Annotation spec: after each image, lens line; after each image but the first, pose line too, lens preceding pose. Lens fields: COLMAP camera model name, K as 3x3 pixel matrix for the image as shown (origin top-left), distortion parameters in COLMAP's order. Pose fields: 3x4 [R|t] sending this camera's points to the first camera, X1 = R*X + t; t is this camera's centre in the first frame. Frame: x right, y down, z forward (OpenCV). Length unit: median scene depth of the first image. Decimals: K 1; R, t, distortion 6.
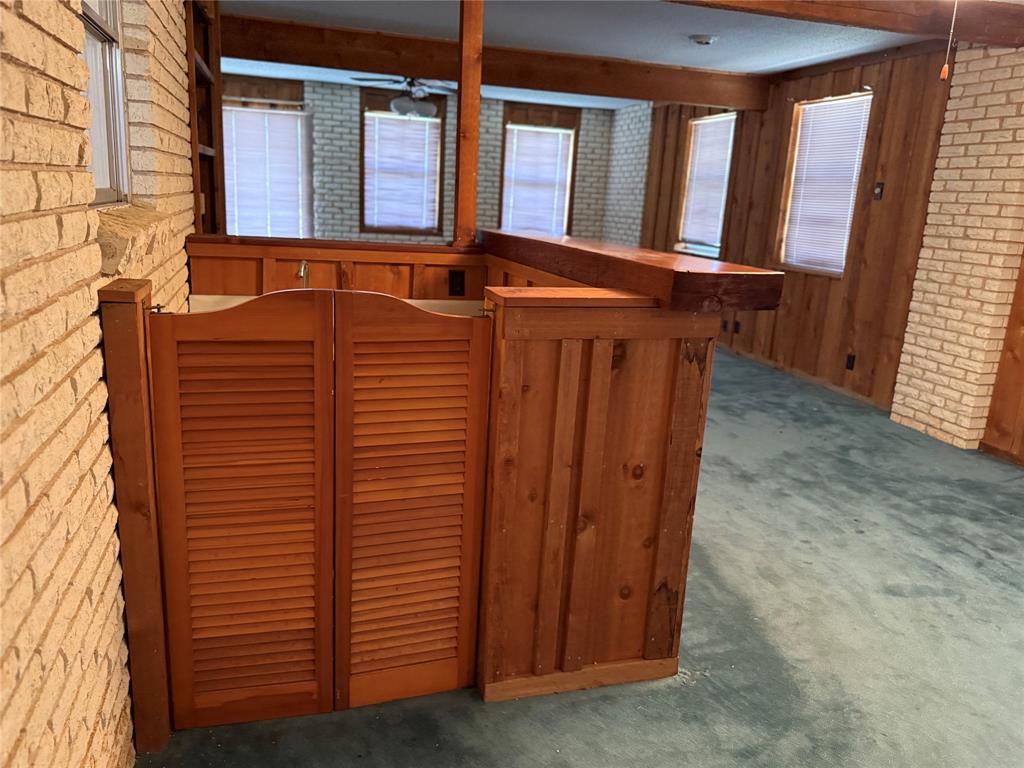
lens RADIAL K [[750.8, 0, 510.8], [0, 750.8, 390.2], [0, 0, 1]] dist [0.099806, -0.154650]
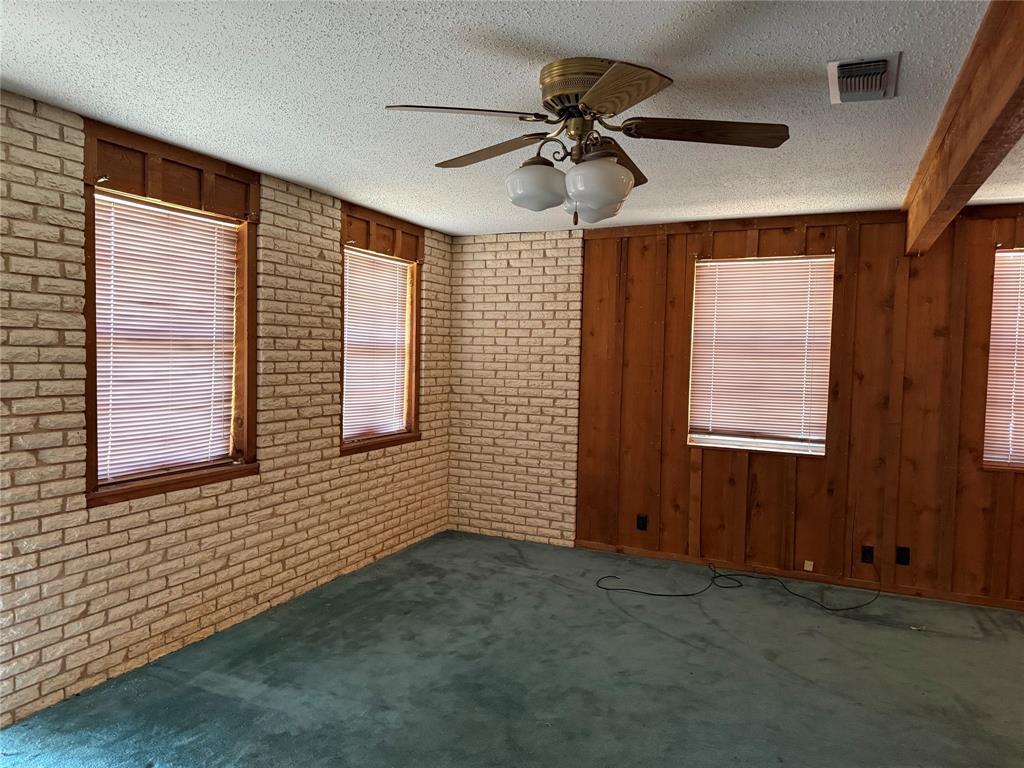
lens RADIAL K [[712.2, 0, 512.7], [0, 712.2, 387.7], [0, 0, 1]] dist [0.069033, -0.103557]
pose [[0.653975, -0.079548, 0.752323, -0.325173], [0.201897, 0.976740, -0.072227, -0.202779], [-0.729078, 0.199126, 0.654824, 0.634706]]
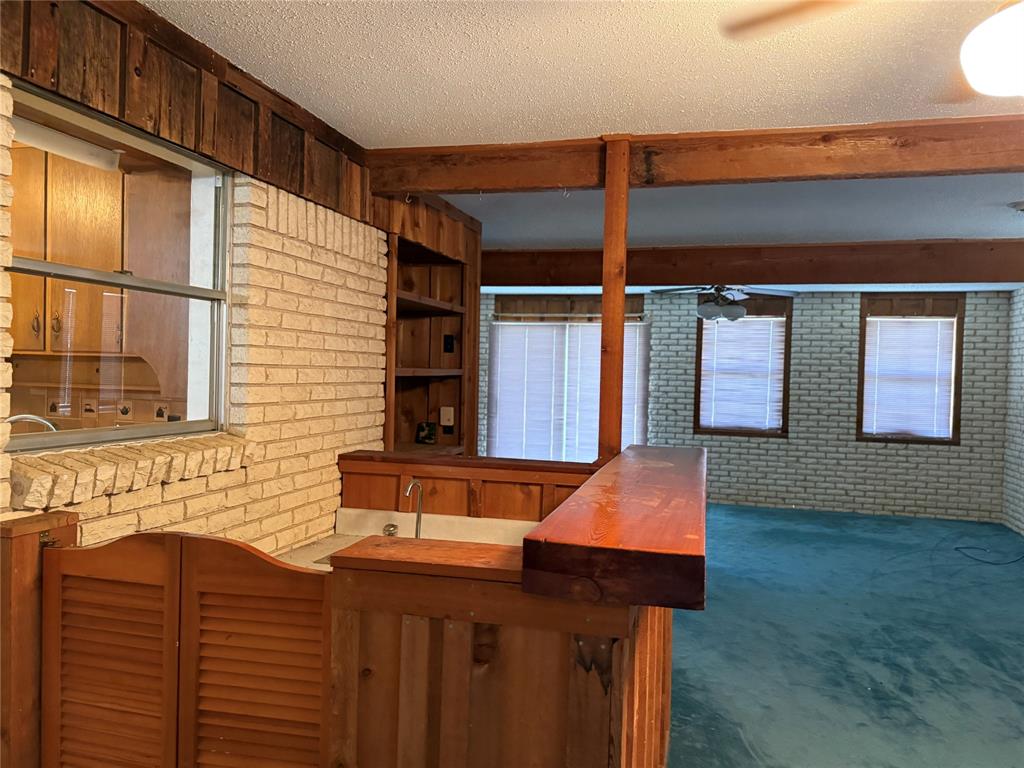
lens RADIAL K [[750.8, 0, 510.8], [0, 750.8, 390.2], [0, 0, 1]] dist [0.099806, -0.154650]
pose [[0.849597, -0.022340, -0.526959, 0.115313], [-0.109479, 0.969873, -0.217626, -0.026572], [0.515945, 0.242585, 0.821555, 0.069685]]
